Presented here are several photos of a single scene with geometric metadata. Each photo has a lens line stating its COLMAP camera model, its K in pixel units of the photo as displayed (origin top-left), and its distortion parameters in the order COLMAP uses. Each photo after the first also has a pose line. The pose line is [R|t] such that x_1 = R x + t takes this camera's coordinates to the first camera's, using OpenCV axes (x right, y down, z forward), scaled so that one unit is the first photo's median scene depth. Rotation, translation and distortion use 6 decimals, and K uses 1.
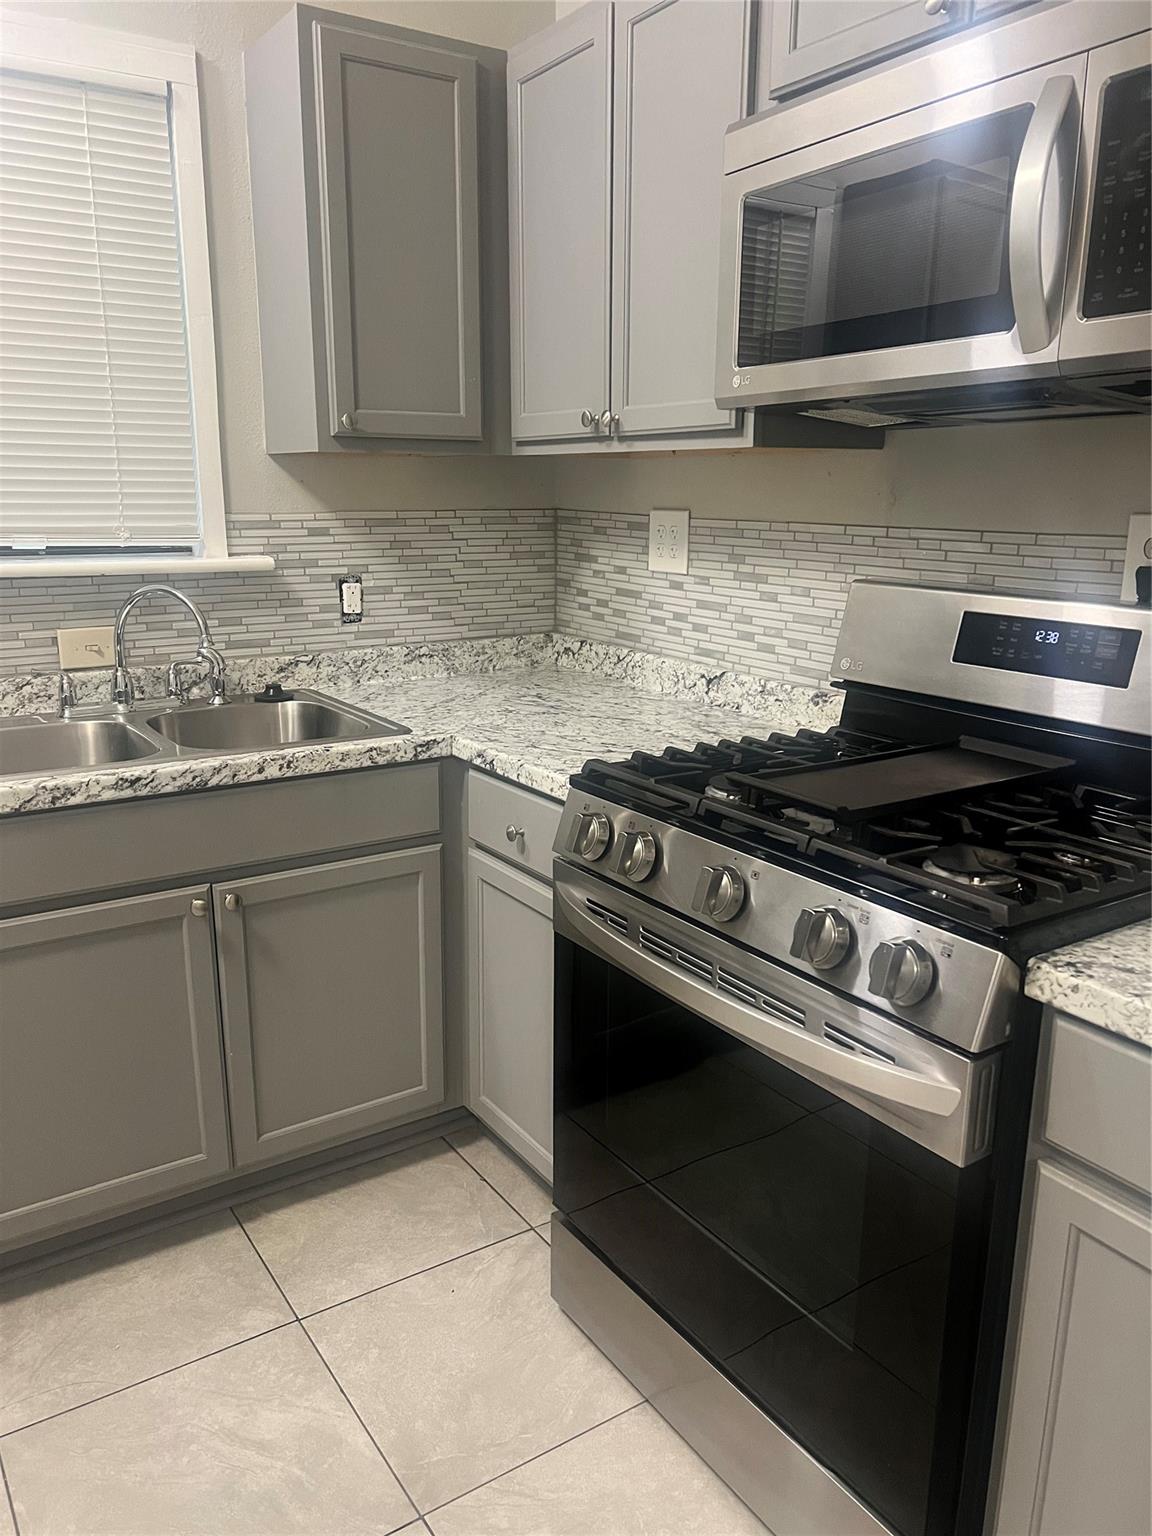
lens RADIAL K [[1173.5, 0, 576.0], [0, 1173.5, 768.0], [0, 0, 1]] dist [0.039645, -0.047857]
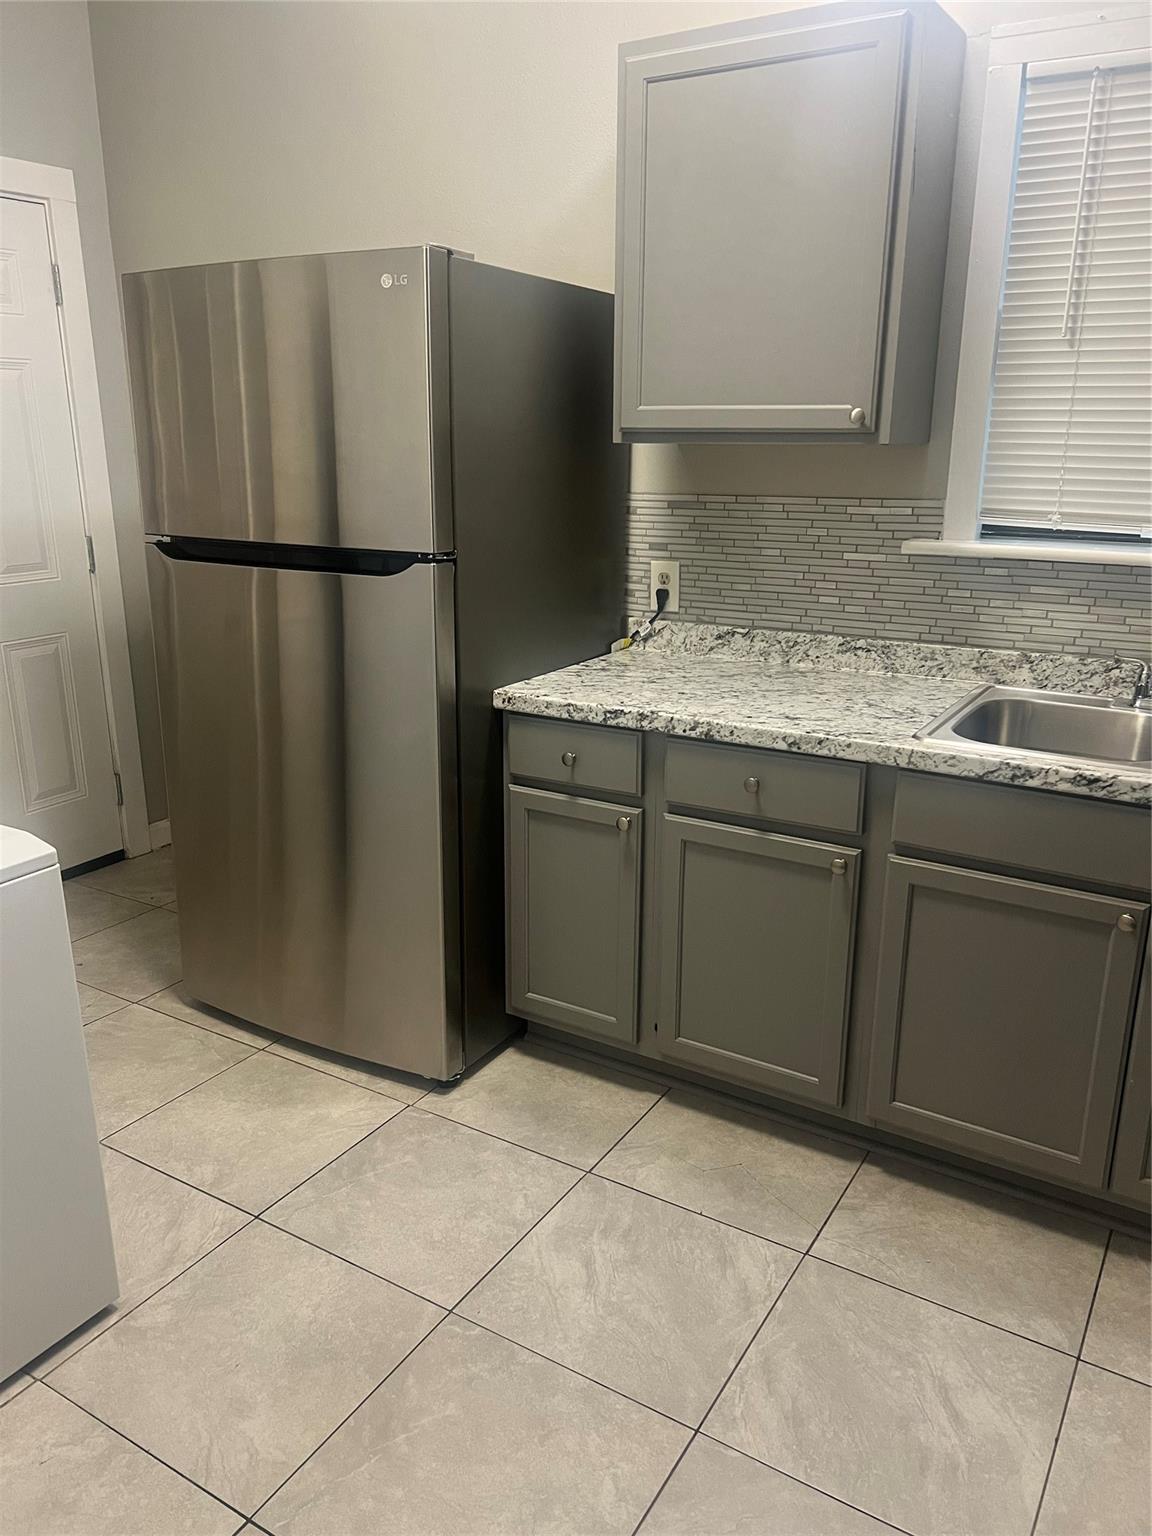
lens RADIAL K [[1093.3, 0, 576.0], [0, 1093.3, 768.0], [0, 0, 1]] dist [-0.004640, -0.001001]
pose [[0.428730, 0.237113, -0.871761, 0.778342], [-0.234158, 0.961133, 0.146264, -0.100313], [0.872560, 0.141422, 0.467589, 0.474572]]
